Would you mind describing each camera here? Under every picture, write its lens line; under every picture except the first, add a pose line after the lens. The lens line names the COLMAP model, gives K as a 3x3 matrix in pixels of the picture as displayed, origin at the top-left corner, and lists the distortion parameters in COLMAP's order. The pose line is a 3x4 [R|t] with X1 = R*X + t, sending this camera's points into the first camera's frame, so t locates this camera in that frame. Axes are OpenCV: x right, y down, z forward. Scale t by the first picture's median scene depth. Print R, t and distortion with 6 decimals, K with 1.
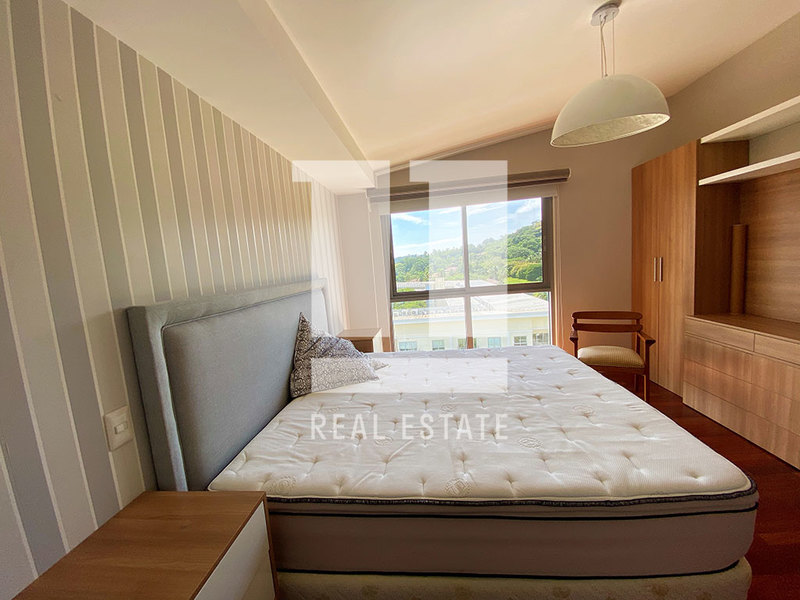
lens RADIAL K [[330.8, 0, 400.0], [0, 330.8, 300.0], [0, 0, 1]] dist [0.018682, -0.020523]
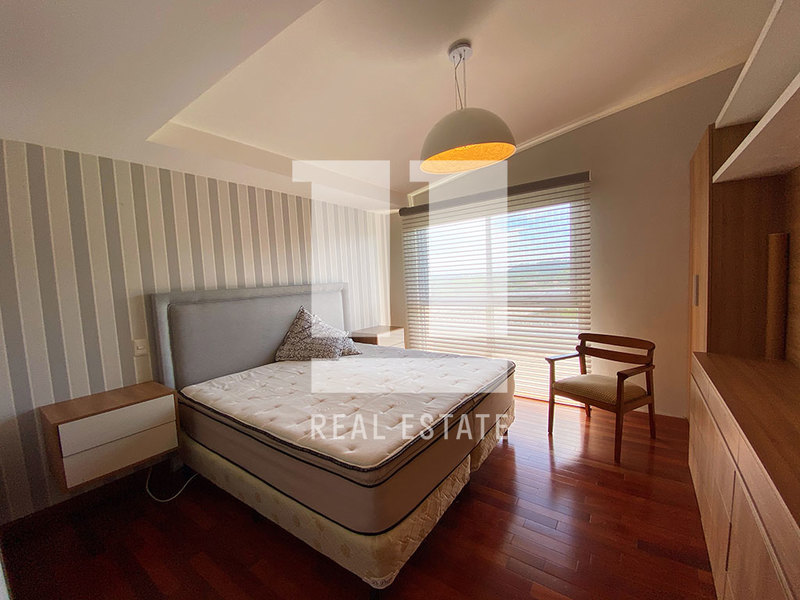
lens RADIAL K [[330.8, 0, 400.0], [0, 330.8, 300.0], [0, 0, 1]] dist [0.018682, -0.020523]
pose [[0.858890, 0.069444, -0.507430, 0.989397], [-0.072924, 0.997252, 0.013045, -0.050239], [0.506942, 0.025800, 0.861594, -0.028801]]
